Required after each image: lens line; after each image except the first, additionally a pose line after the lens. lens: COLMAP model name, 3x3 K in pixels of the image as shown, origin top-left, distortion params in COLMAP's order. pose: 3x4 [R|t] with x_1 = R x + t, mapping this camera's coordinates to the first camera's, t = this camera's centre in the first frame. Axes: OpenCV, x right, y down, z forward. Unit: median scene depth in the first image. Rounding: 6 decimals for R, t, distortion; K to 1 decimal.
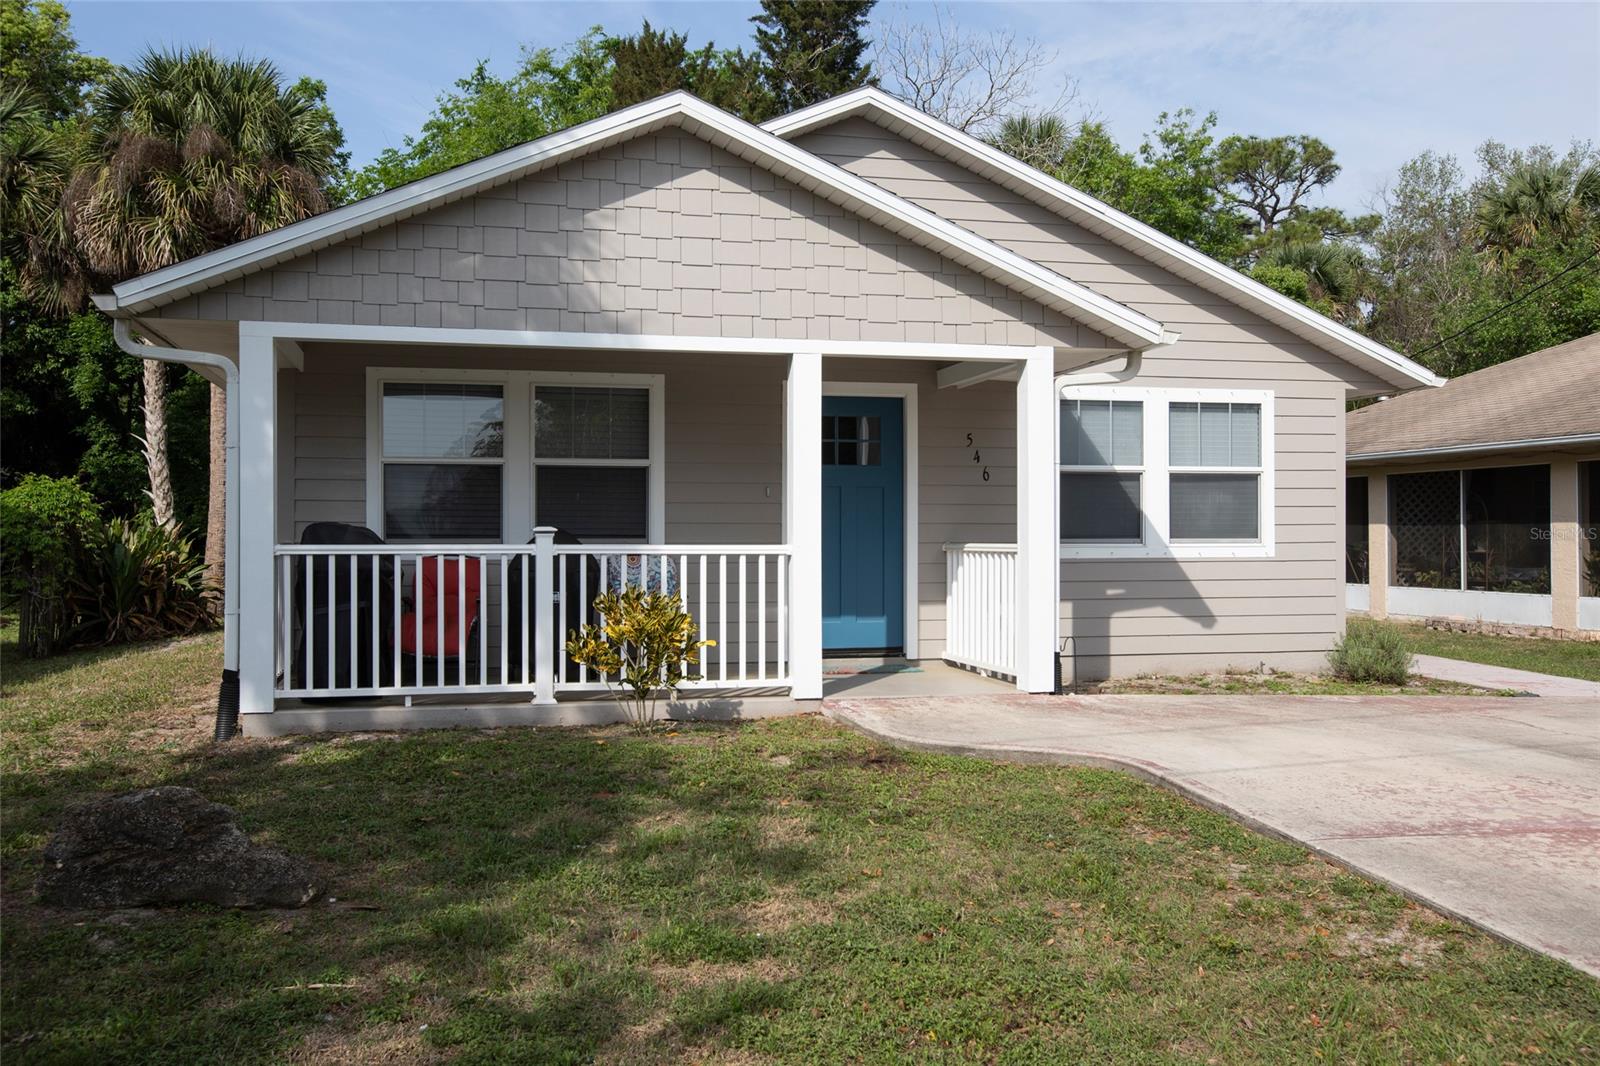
lens RADIAL K [[1441.5, 0, 800.7], [0, 1441.5, 536.0], [0, 0, 1]] dist [0.035326, -0.004851]
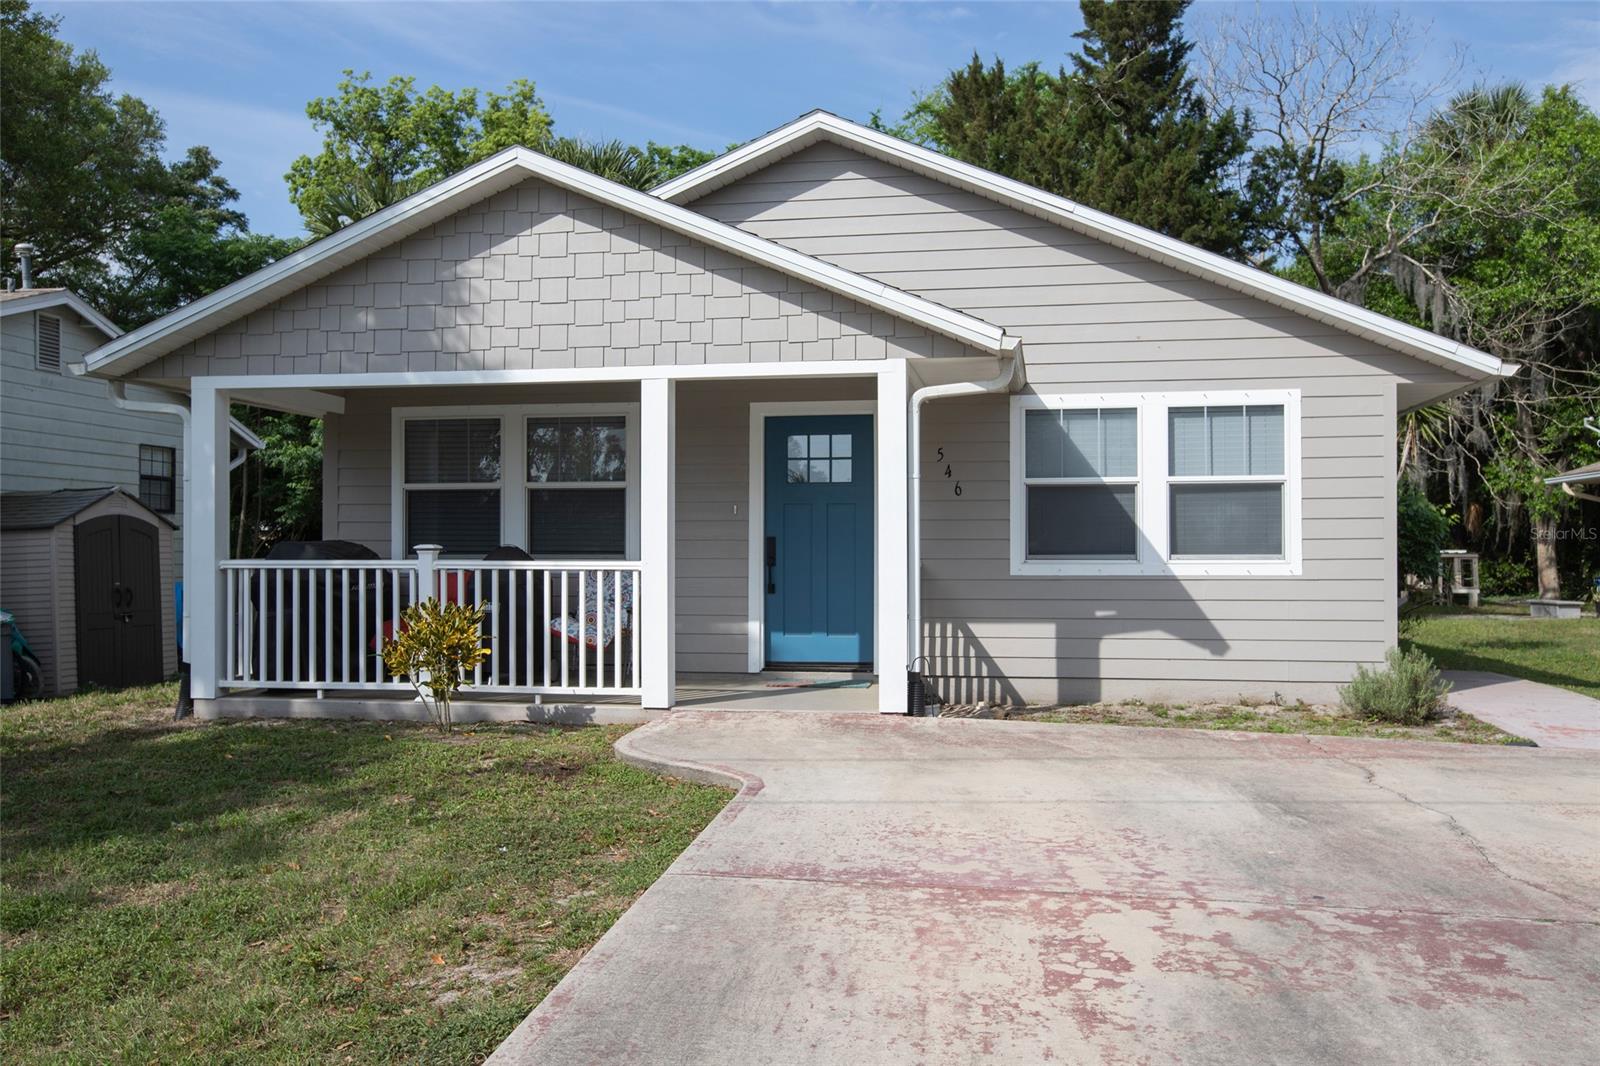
lens RADIAL K [[1400.0, 0, 798.6], [0, 1400.0, 531.1], [0, 0, 1]] dist [0.003195, 0.030808]
pose [[0.917415, -0.007056, -0.397869, 0.494644], [0.000946, 0.999879, -0.015551, 0.000427], [0.397931, 0.013890, 0.917310, 0.106204]]
